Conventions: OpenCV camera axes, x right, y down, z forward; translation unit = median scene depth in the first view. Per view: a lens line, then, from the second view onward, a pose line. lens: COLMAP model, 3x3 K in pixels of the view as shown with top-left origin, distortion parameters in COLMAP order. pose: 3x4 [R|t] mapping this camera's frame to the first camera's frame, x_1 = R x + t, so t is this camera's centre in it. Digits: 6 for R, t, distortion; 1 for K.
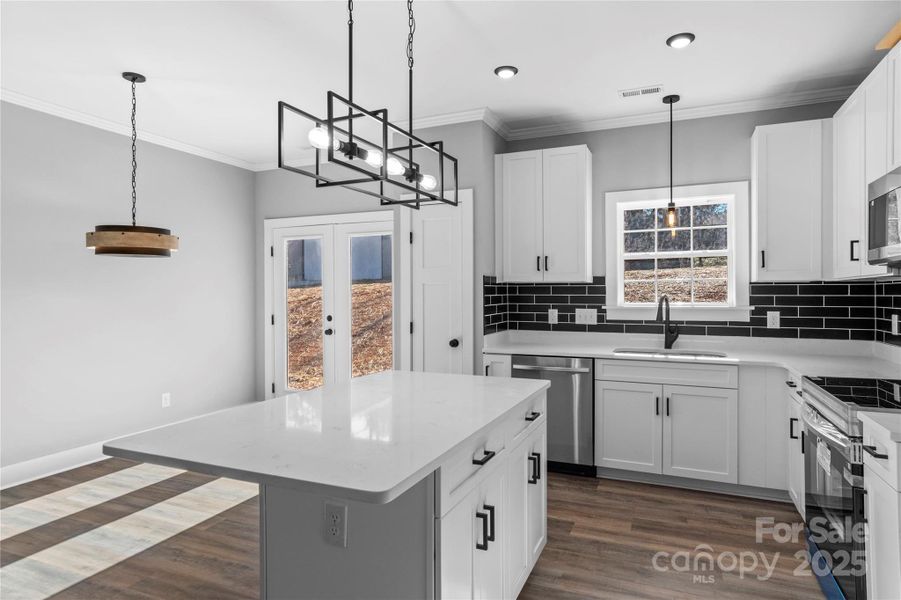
lens RADIAL K [[481.4, 0, 456.9], [0, 481.4, 287.0], [0, 0, 1]] dist [0.001537, 0.000531]
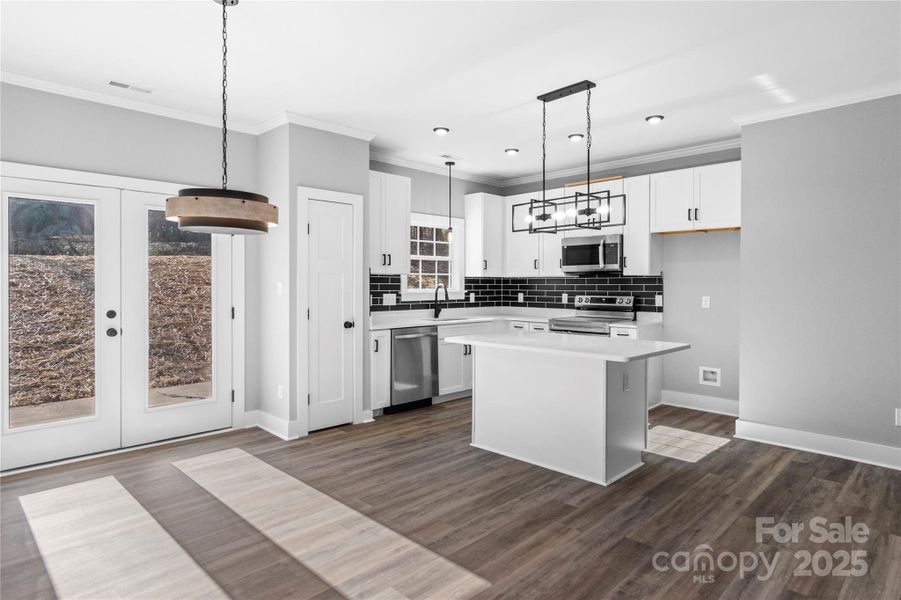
lens RADIAL K [[481.4, 0, 456.9], [0, 481.4, 287.0], [0, 0, 1]] dist [0.001537, 0.000531]
pose [[0.422444, -0.005600, 0.906372, -1.016879], [-0.021494, 0.999638, 0.016194, -0.000829], [-0.906134, -0.026322, 0.422170, 0.286113]]
